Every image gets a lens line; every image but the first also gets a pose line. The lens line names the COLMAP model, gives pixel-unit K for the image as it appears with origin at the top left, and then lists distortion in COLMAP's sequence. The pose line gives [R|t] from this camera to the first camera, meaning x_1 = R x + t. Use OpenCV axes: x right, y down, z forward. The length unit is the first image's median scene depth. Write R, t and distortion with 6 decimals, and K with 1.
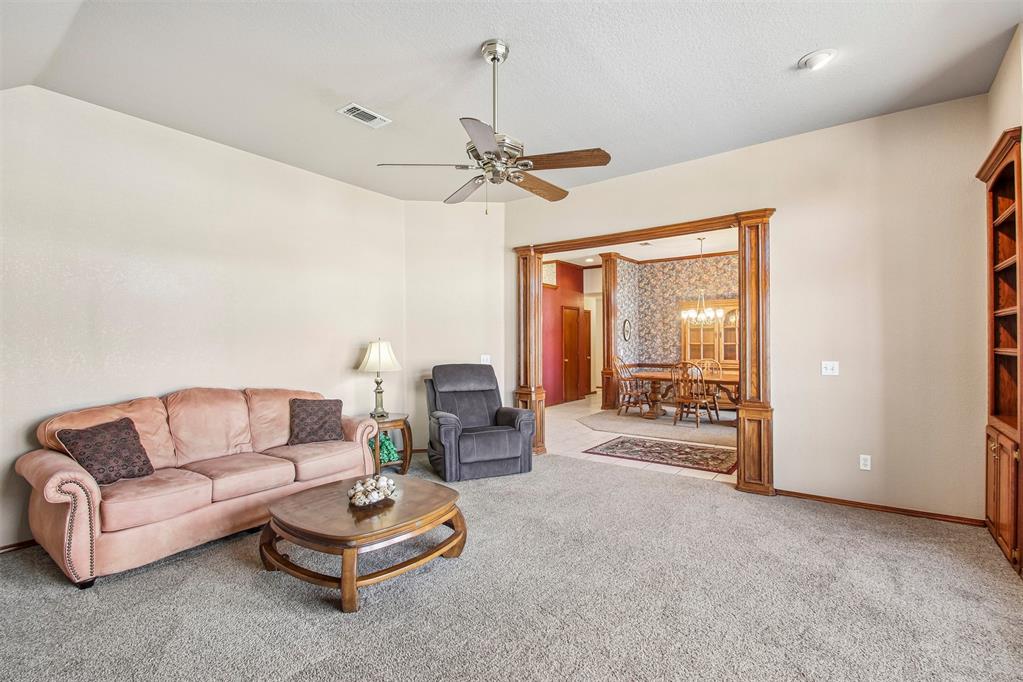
lens RADIAL K [[475.7, 0, 516.1], [0, 475.7, 345.3], [0, 0, 1]] dist [0.003062, -0.009260]
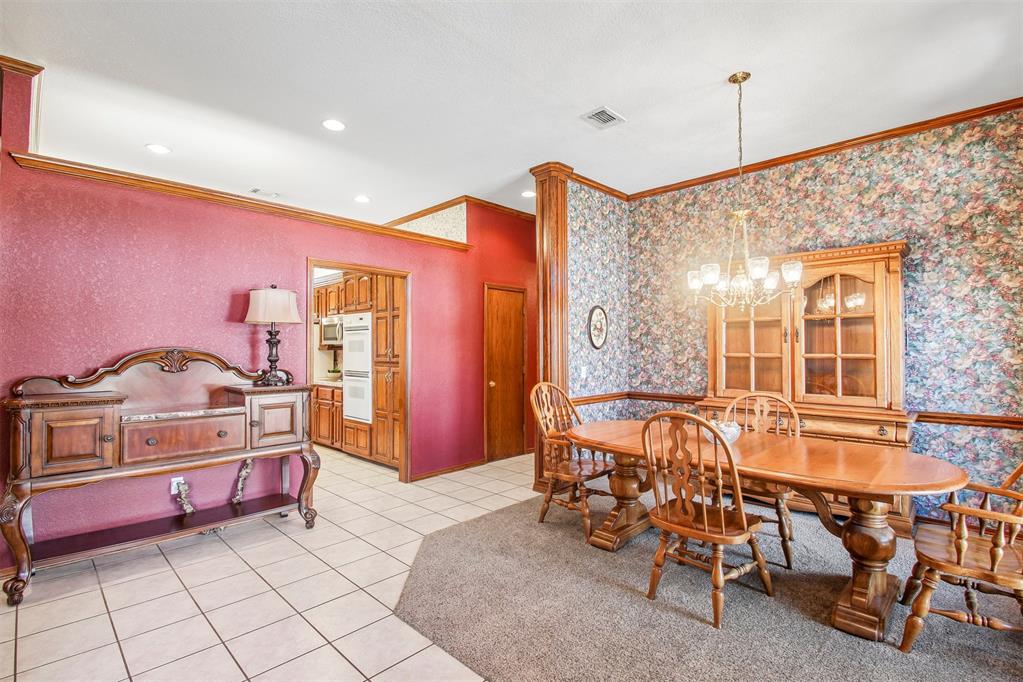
lens RADIAL K [[475.7, 0, 510.2], [0, 475.7, 346.9], [0, 0, 1]] dist [0.003062, -0.009260]
pose [[0.989284, 0.002035, -0.145989, 0.229594], [-0.003626, 0.999937, -0.010635, -0.005440], [0.145958, 0.011050, 0.989229, 0.521895]]
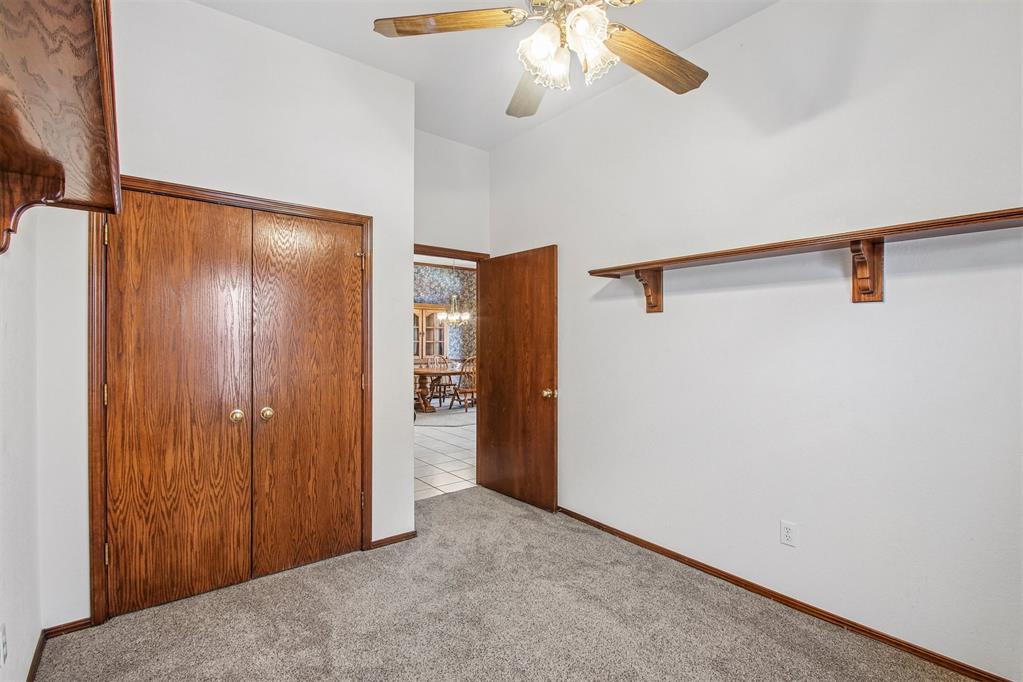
lens RADIAL K [[475.7, 0, 514.2], [0, 475.7, 342.3], [0, 0, 1]] dist [0.003062, -0.009260]
pose [[0.266761, -0.002911, 0.963758, -0.604990], [0.006618, 0.999977, 0.001188, -0.002023], [-0.963740, 0.006061, 0.266774, 0.468469]]
